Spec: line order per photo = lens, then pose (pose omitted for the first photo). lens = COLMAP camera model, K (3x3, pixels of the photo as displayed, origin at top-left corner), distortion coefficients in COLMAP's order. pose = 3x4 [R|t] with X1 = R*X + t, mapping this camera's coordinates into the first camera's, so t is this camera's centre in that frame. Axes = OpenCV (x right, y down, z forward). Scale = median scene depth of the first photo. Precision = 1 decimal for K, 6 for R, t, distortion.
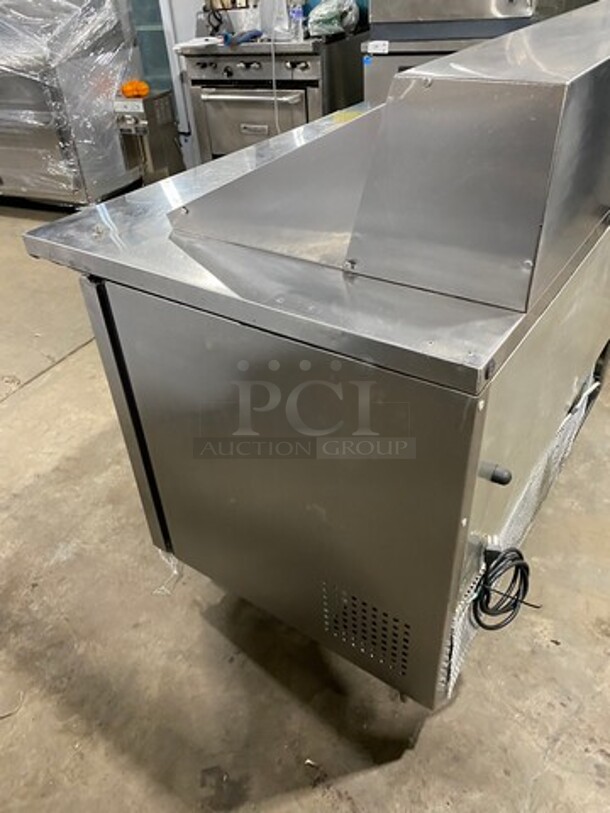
lens RADIAL K [[618.9, 0, 305.0], [0, 618.9, 406.5], [0, 0, 1]] dist [0.010047, 0.007390]
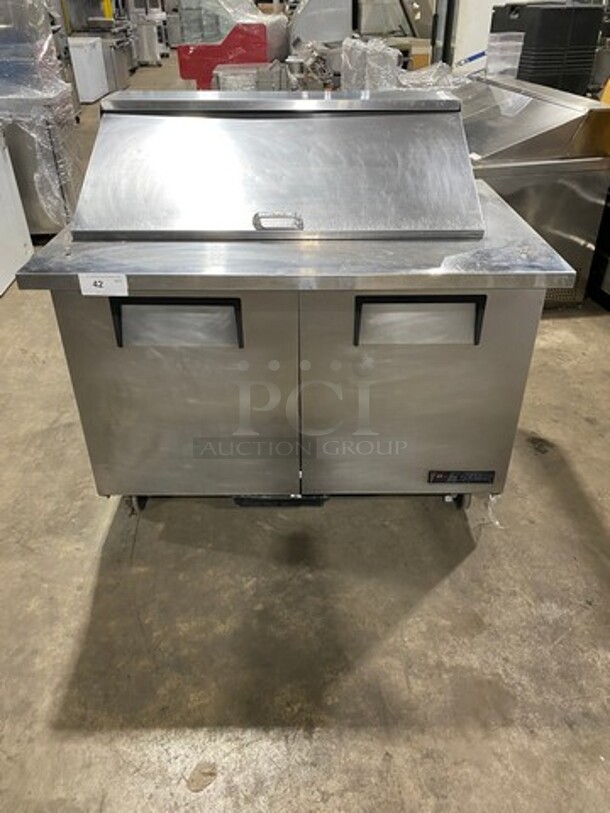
lens RADIAL K [[618.9, 0, 305.0], [0, 618.9, 406.5], [0, 0, 1]] dist [0.010047, 0.007390]
pose [[-0.570066, -0.402174, 0.716436, -0.748970], [0.511481, 0.508696, 0.692542, -0.834185], [-0.642971, 0.761238, -0.084286, 1.090832]]
